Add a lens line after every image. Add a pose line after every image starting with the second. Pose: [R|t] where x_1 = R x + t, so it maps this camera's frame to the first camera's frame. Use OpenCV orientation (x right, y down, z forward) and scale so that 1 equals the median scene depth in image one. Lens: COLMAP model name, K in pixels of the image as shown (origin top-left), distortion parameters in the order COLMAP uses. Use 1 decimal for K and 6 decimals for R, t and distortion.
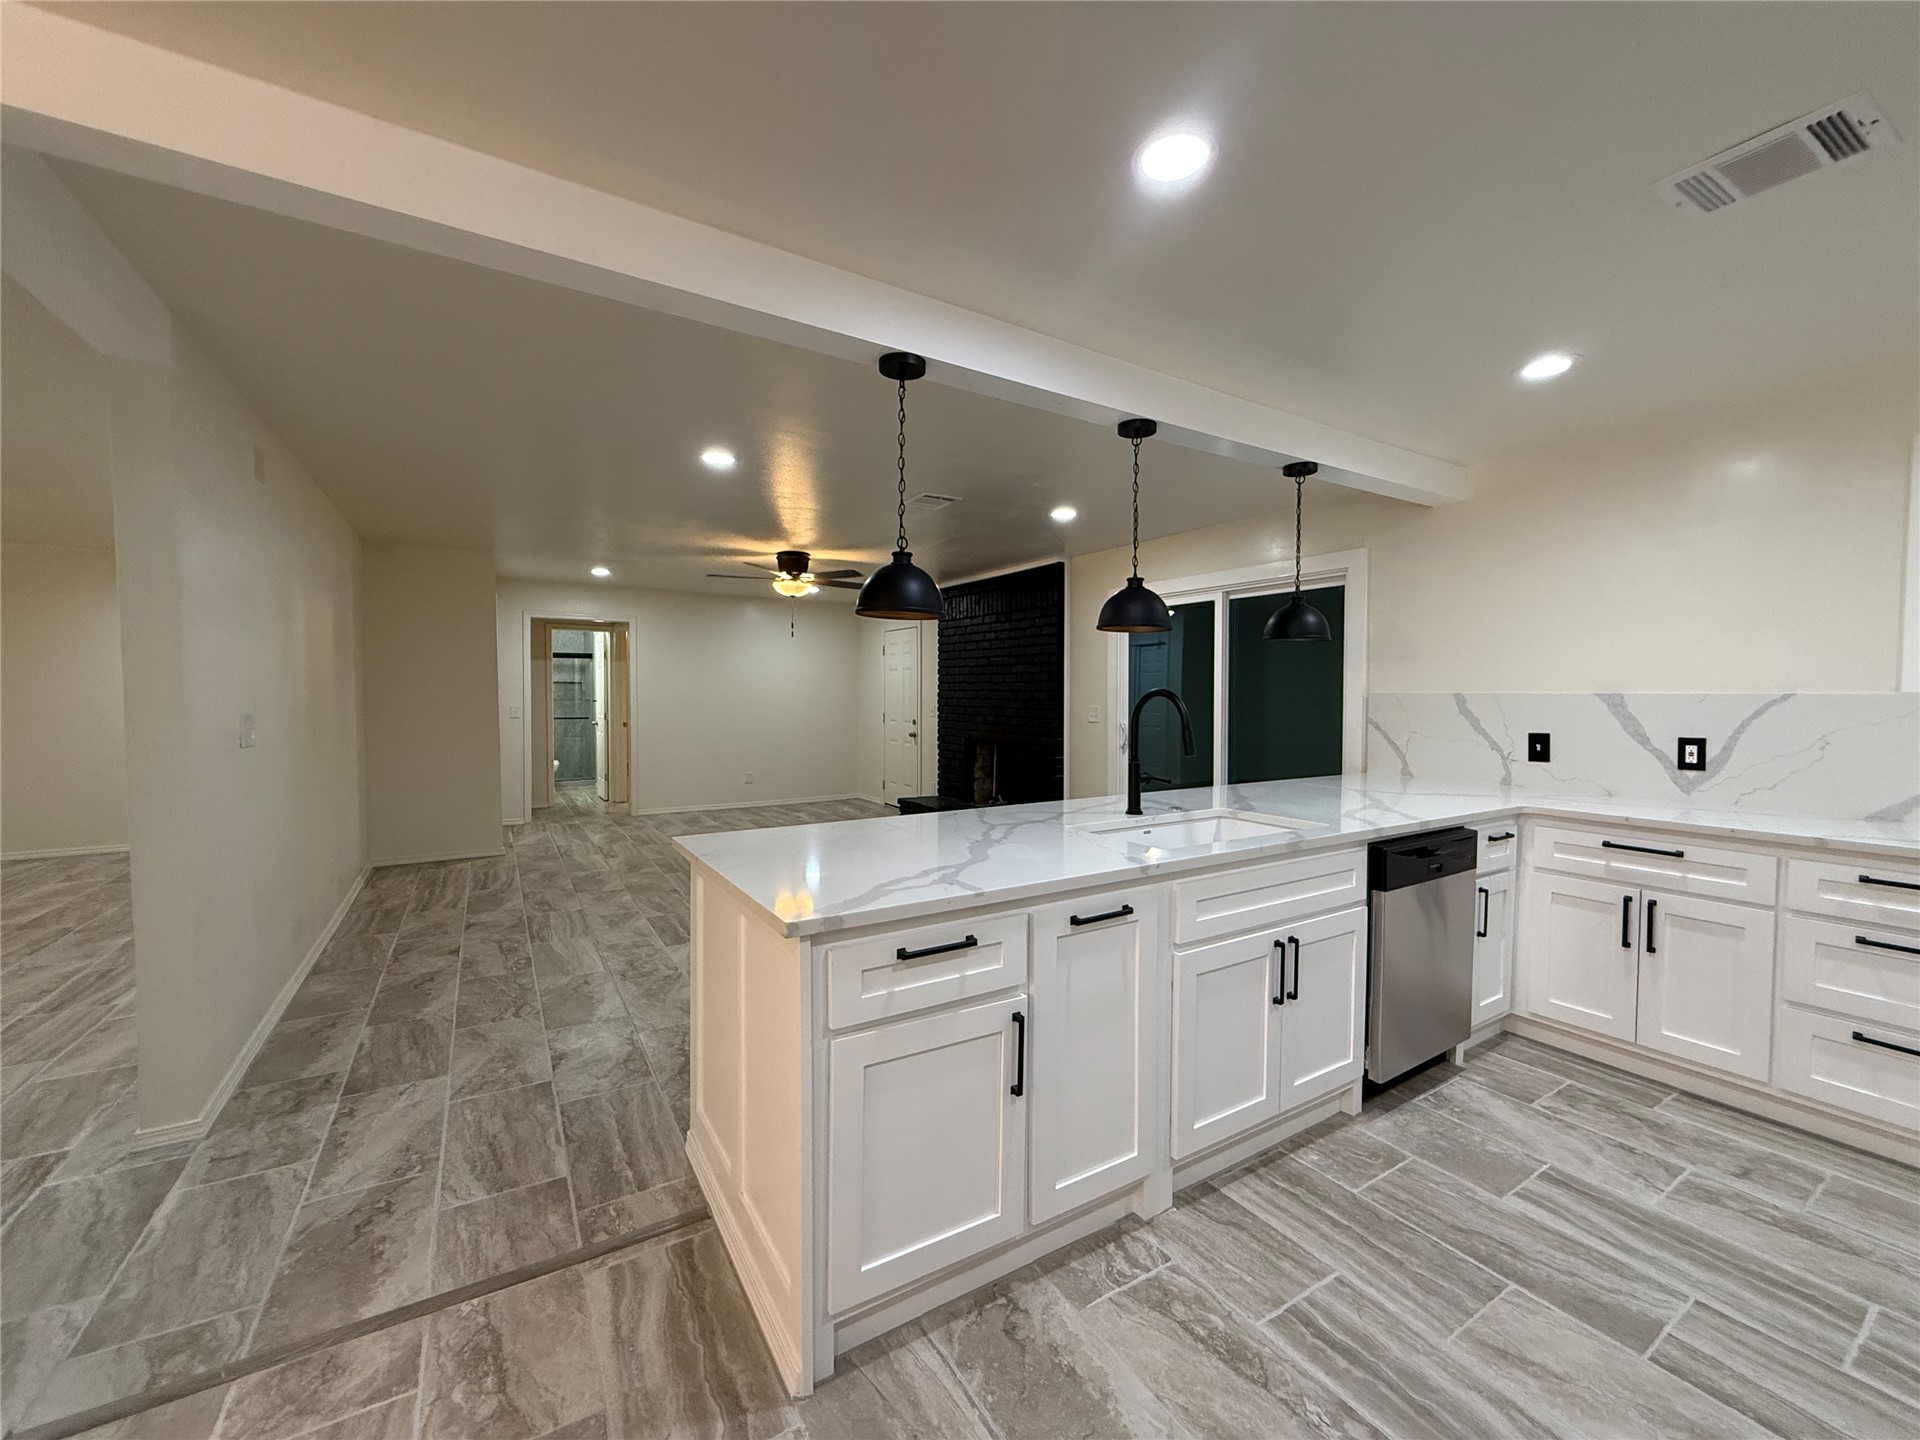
lens RADIAL K [[767.0, 0, 953.7], [0, 767.0, 719.4], [0, 0, 1]] dist [0.000438, 0.000076]
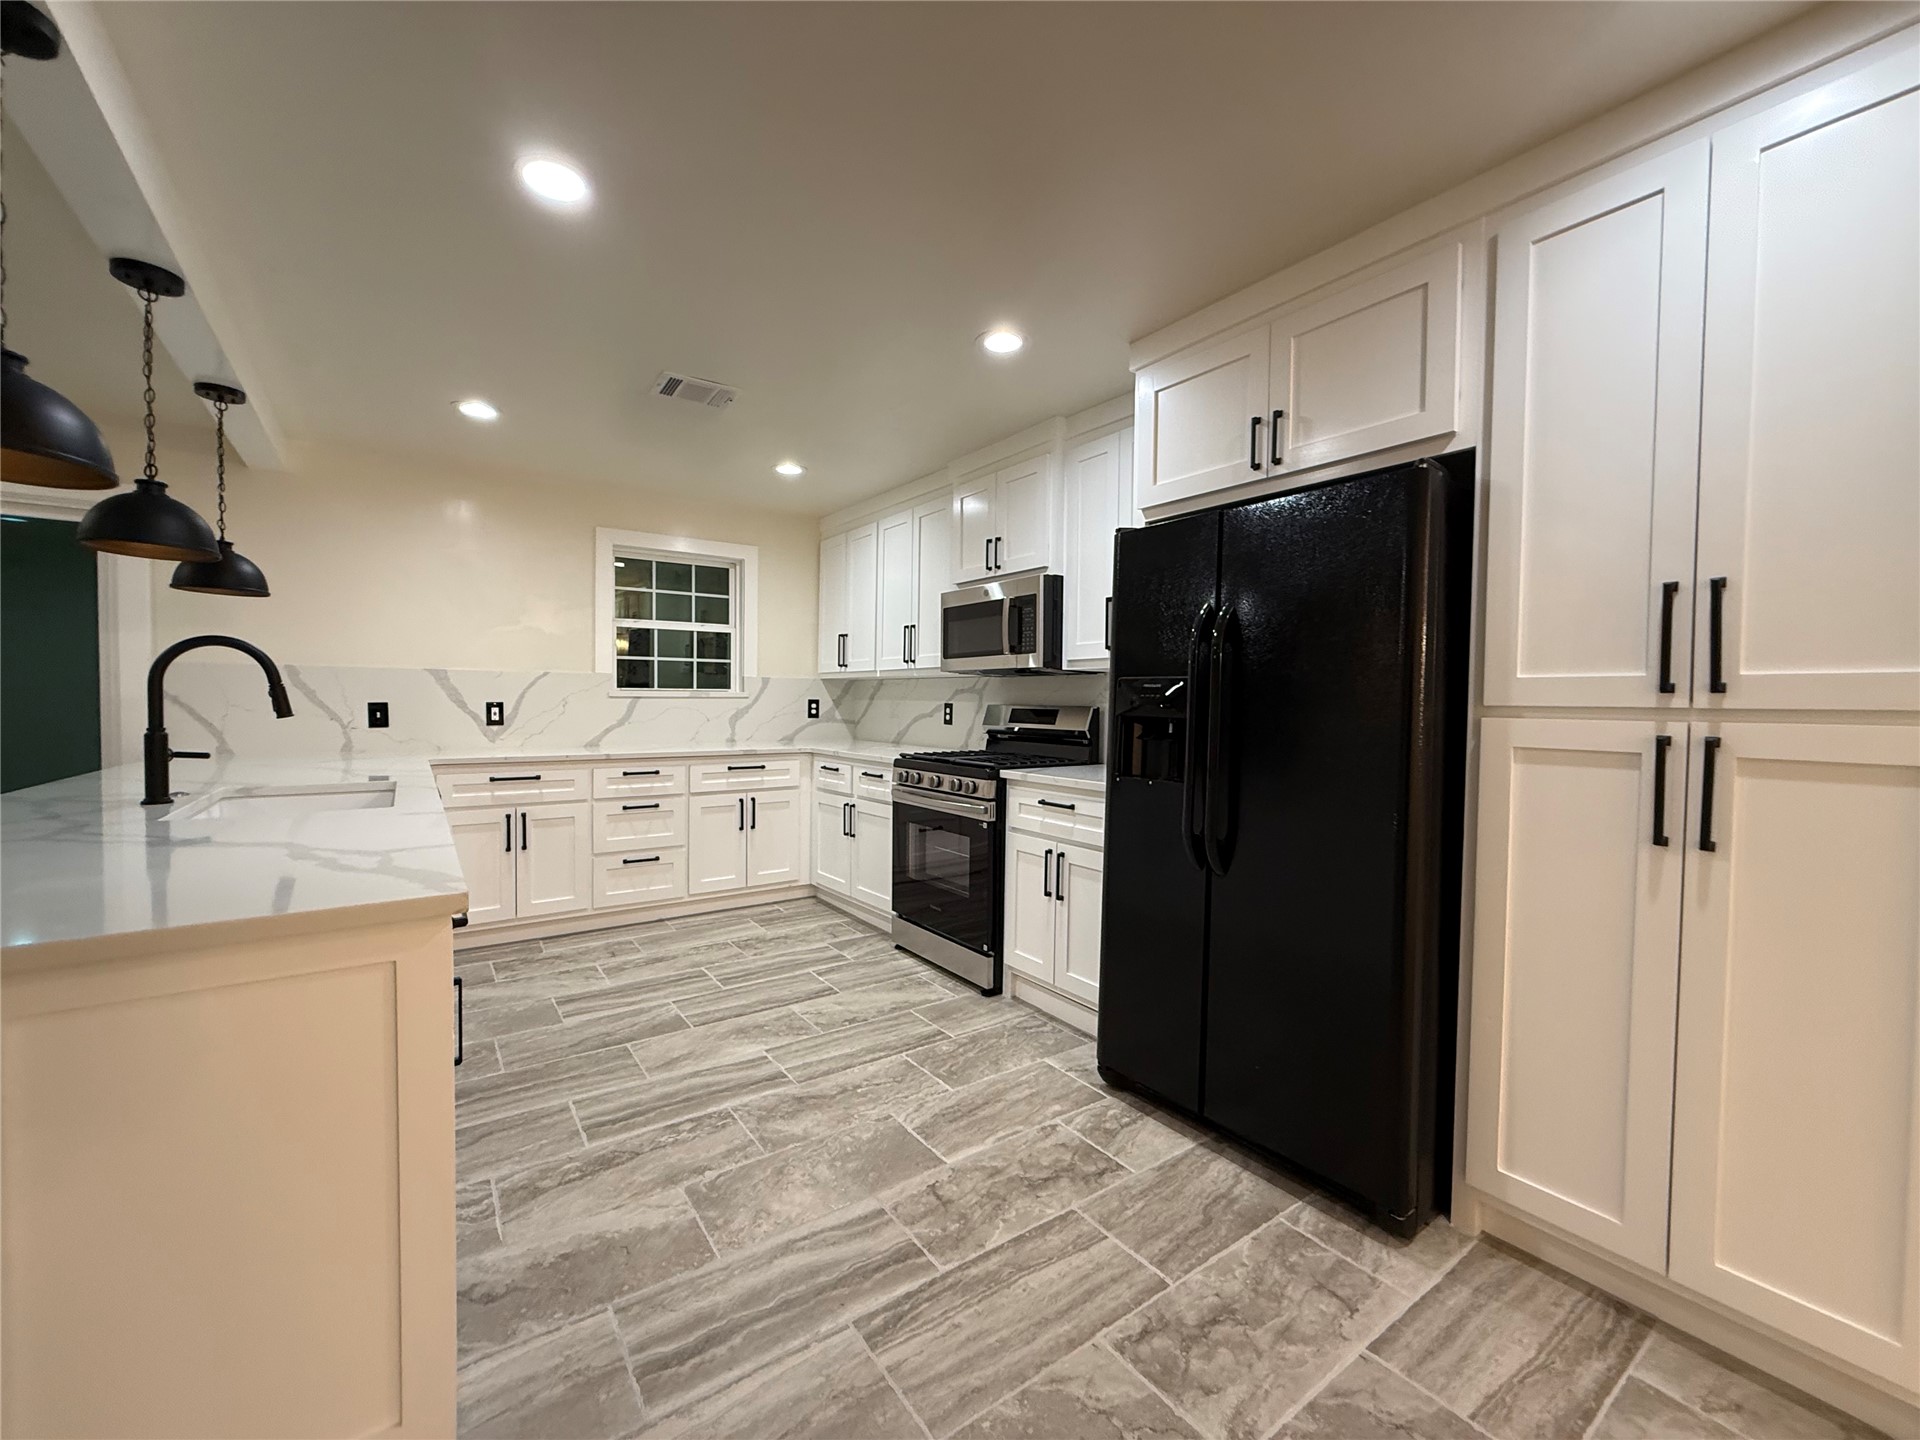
lens RADIAL K [[765.2, 0, 953.4], [0, 765.2, 719.3], [0, 0, 1]] dist [0.000259, 0.000254]
pose [[-0.065037, -0.026706, 0.997525, -0.527108], [0.024651, 0.999294, 0.028360, 0.039412], [-0.997578, 0.026435, -0.064333, 0.277409]]
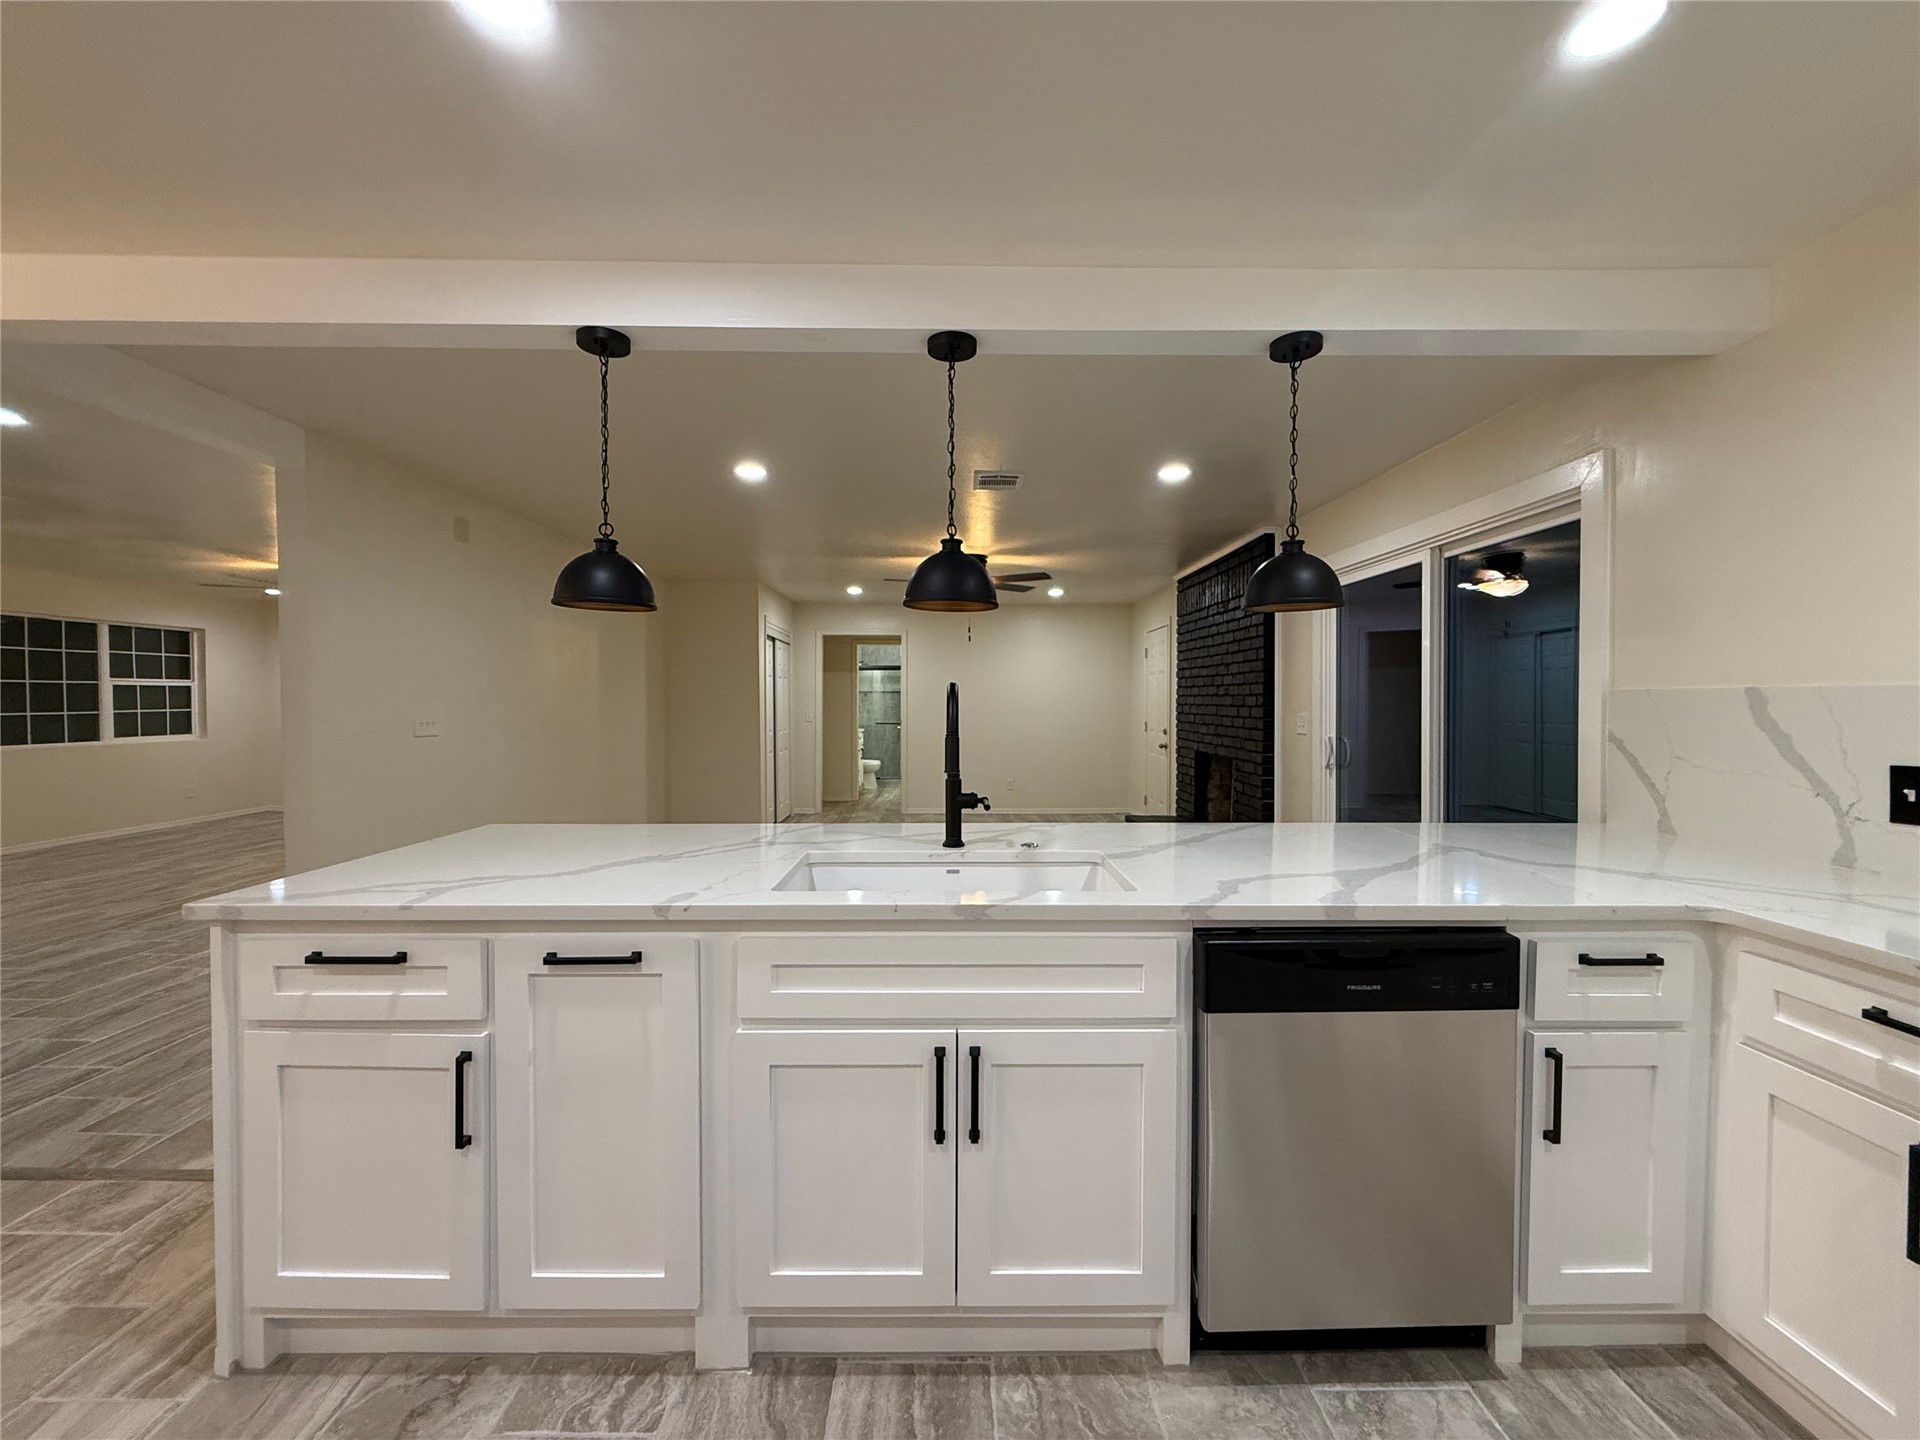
lens RADIAL K [[767.0, 0, 953.7], [0, 767.0, 719.4], [0, 0, 1]] dist [0.000438, 0.000076]
pose [[0.853928, 0.009381, -0.520306, 0.616599], [-0.016344, 0.999828, -0.008798, 0.002931], [0.520134, 0.016017, 0.853935, 0.331866]]
